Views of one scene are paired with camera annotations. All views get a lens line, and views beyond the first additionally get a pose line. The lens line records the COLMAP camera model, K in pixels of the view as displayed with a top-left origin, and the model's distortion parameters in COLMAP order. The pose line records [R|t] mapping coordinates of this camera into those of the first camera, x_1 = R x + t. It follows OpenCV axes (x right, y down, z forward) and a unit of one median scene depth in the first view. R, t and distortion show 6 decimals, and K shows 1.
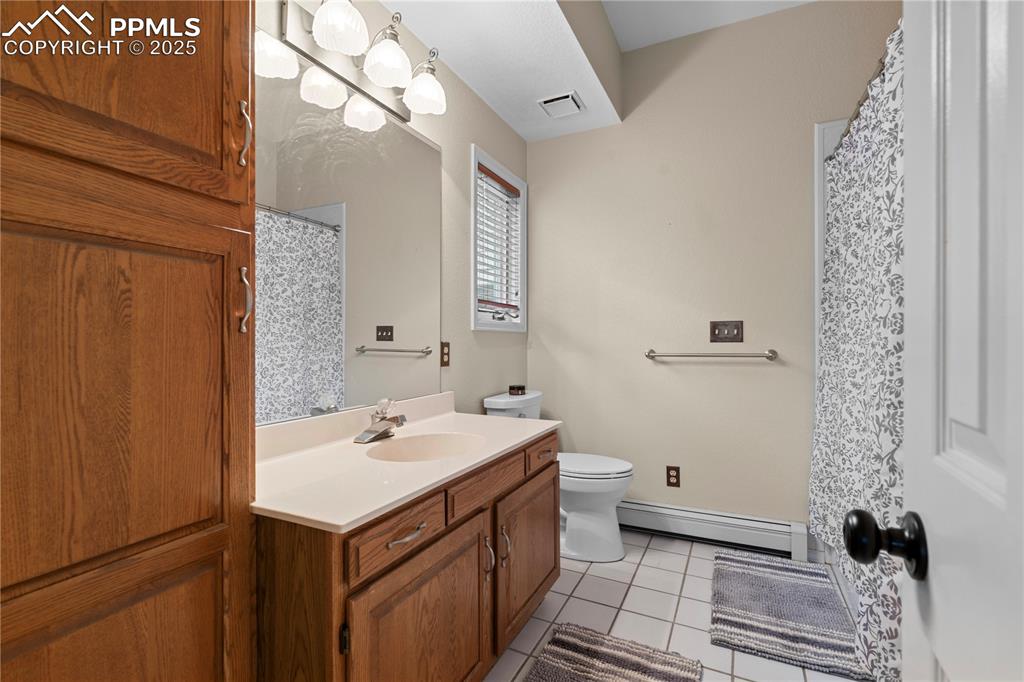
lens RADIAL K [[476.5, 0, 512.0], [0, 476.5, 341.0], [0, 0, 1]] dist [-0.002379, -0.000381]
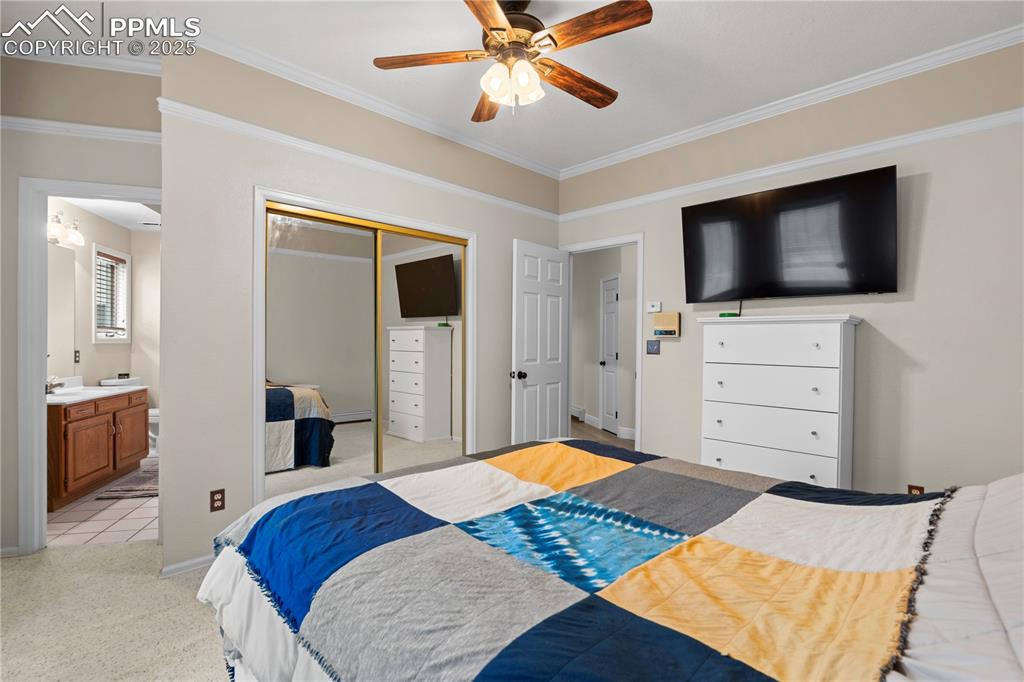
lens RADIAL K [[476.5, 0, 512.0], [0, 476.5, 341.0], [0, 0, 1]] dist [-0.002379, -0.000381]
pose [[0.761714, 0.004800, 0.647895, -0.043895], [-0.005098, 0.999986, -0.001415, -0.041544], [-0.647893, -0.002225, 0.761728, -1.588139]]
